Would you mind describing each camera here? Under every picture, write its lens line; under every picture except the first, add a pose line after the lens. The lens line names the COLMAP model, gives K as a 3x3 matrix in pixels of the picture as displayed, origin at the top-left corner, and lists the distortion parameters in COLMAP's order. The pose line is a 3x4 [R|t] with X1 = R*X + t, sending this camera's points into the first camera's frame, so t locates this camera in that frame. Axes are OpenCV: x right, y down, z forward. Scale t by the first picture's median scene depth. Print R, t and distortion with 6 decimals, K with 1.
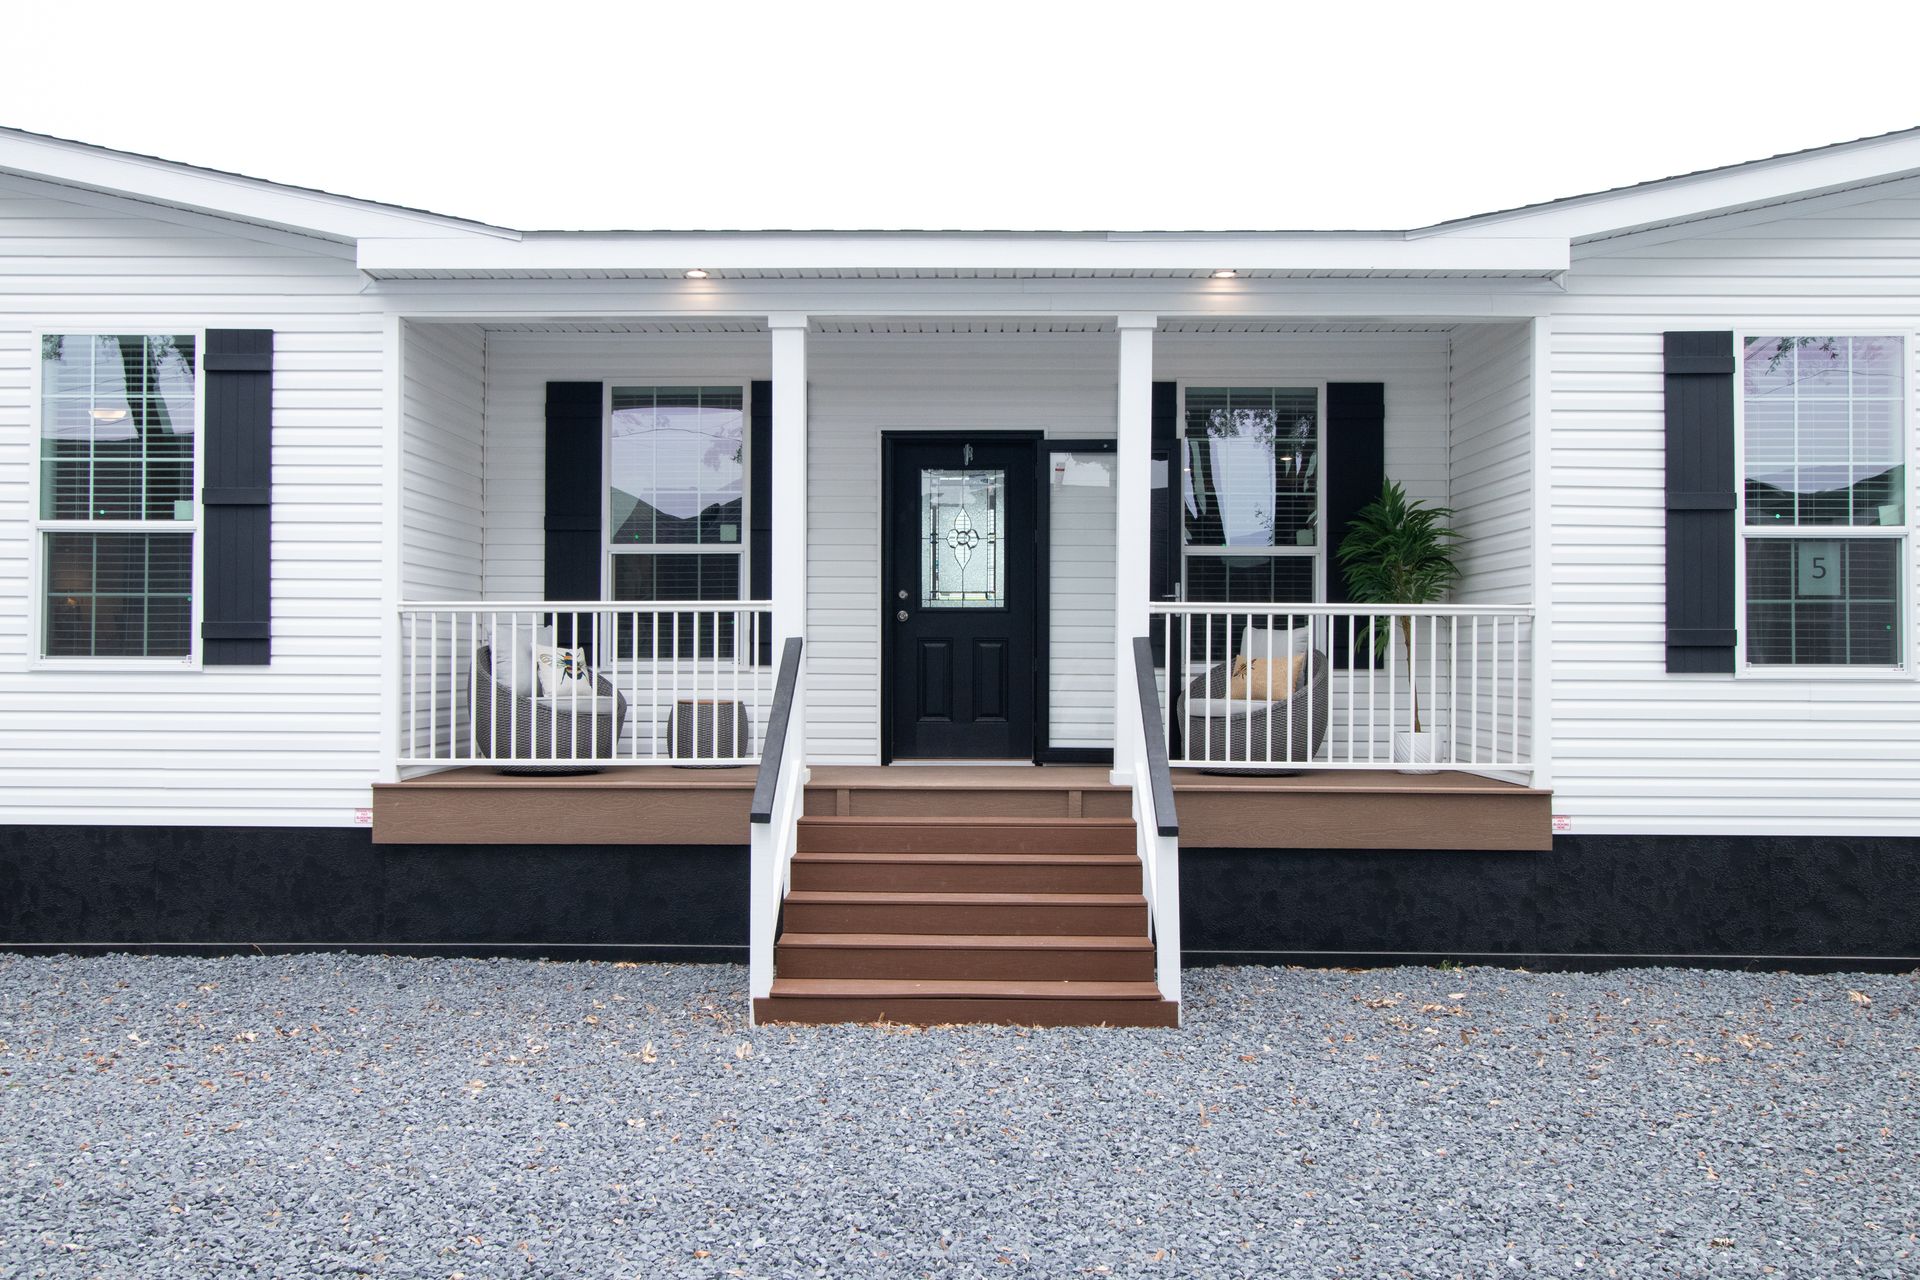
lens RADIAL K [[1508.4, 0, 966.0], [0, 1508.4, 649.5], [0, 0, 1]] dist [0.008373, -0.009291]
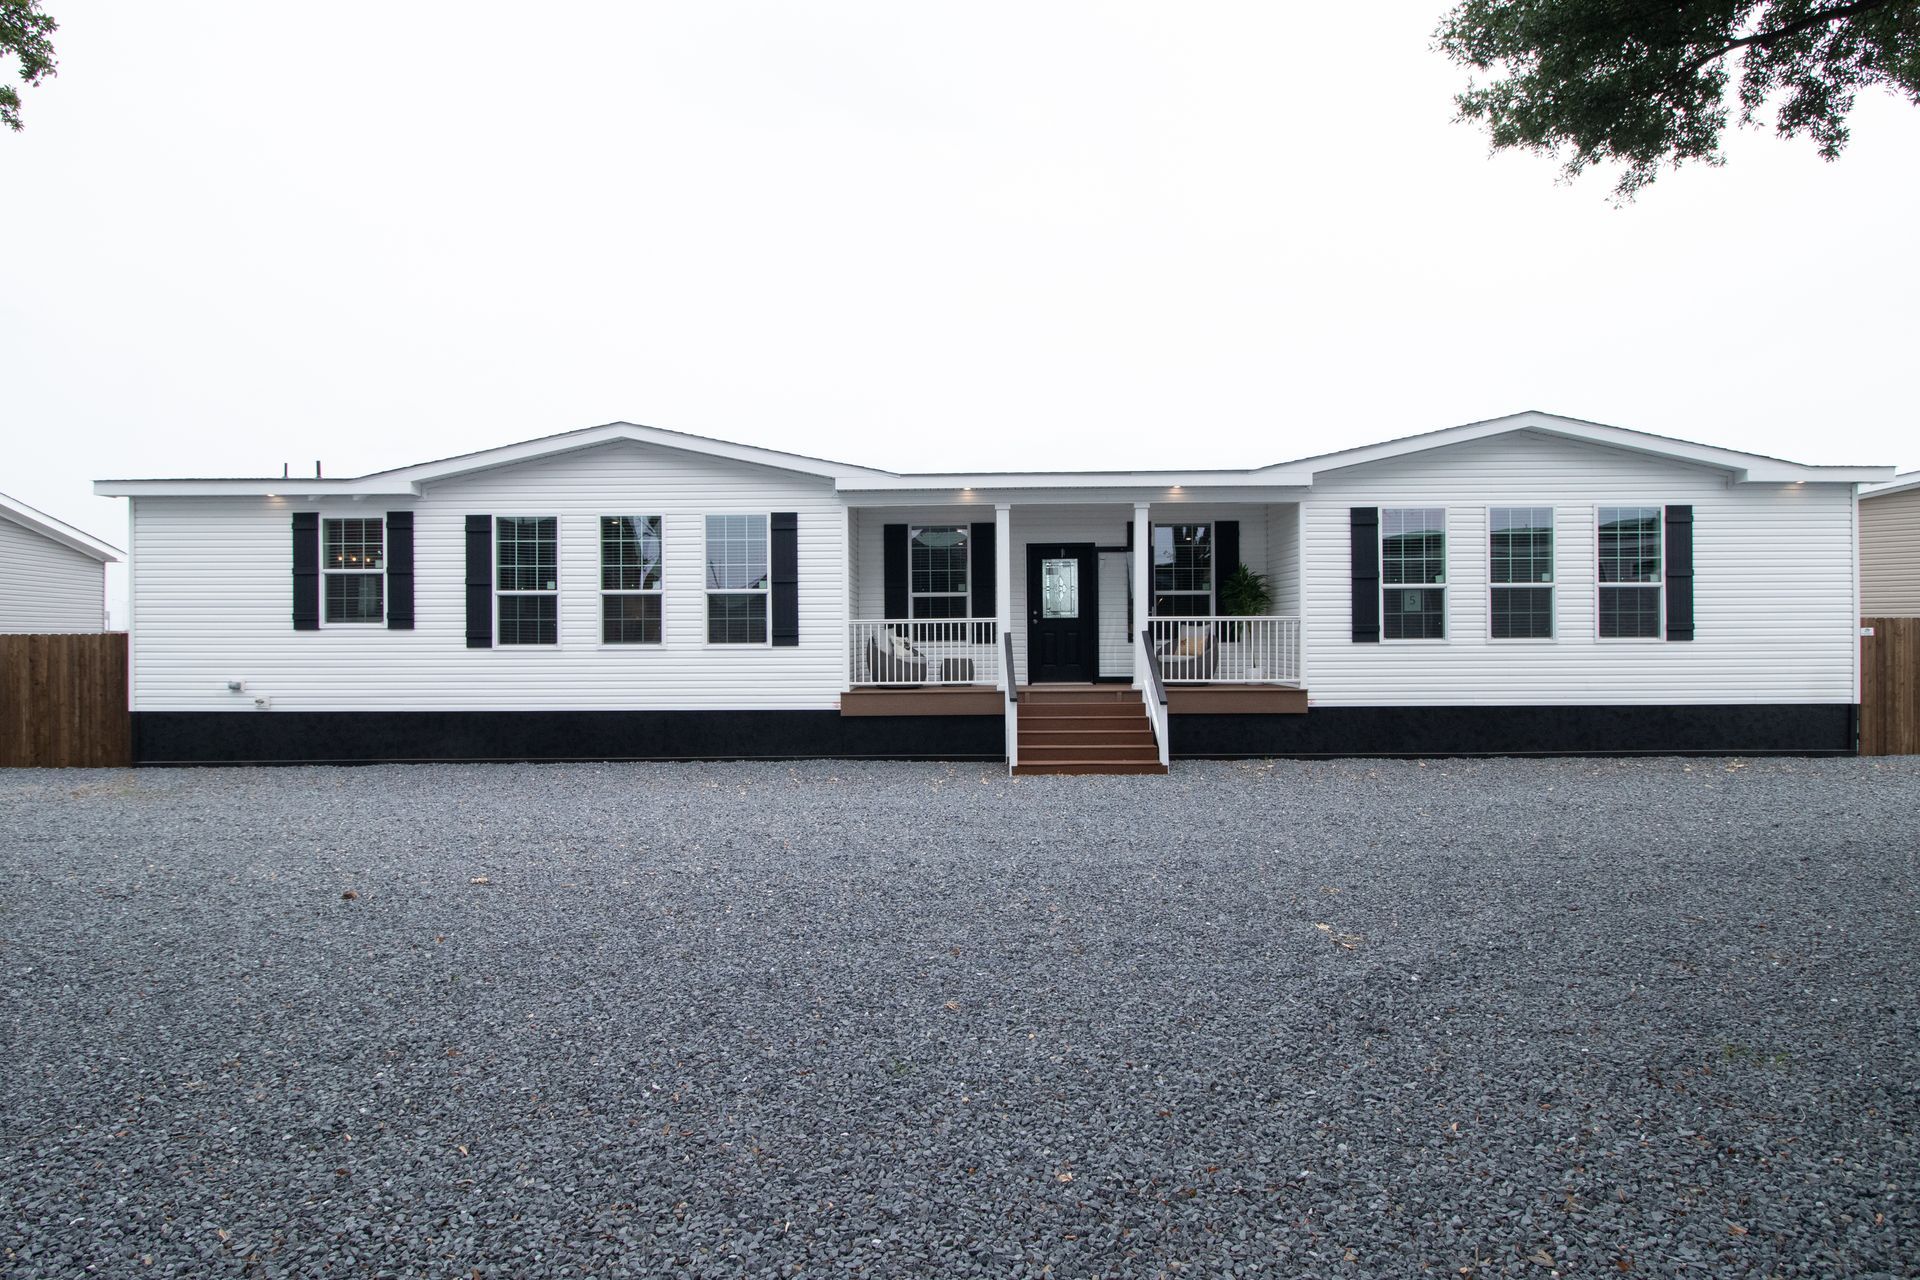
lens RADIAL K [[978.0, 0, 951.3], [0, 978.0, 645.1], [0, 0, 1]] dist [-0.015030, 0.003049]
pose [[0.999926, -0.011438, -0.004115, -0.198555], [0.011488, 0.999855, 0.012557, -0.008173], [0.003970, -0.012603, 0.999913, -0.627044]]
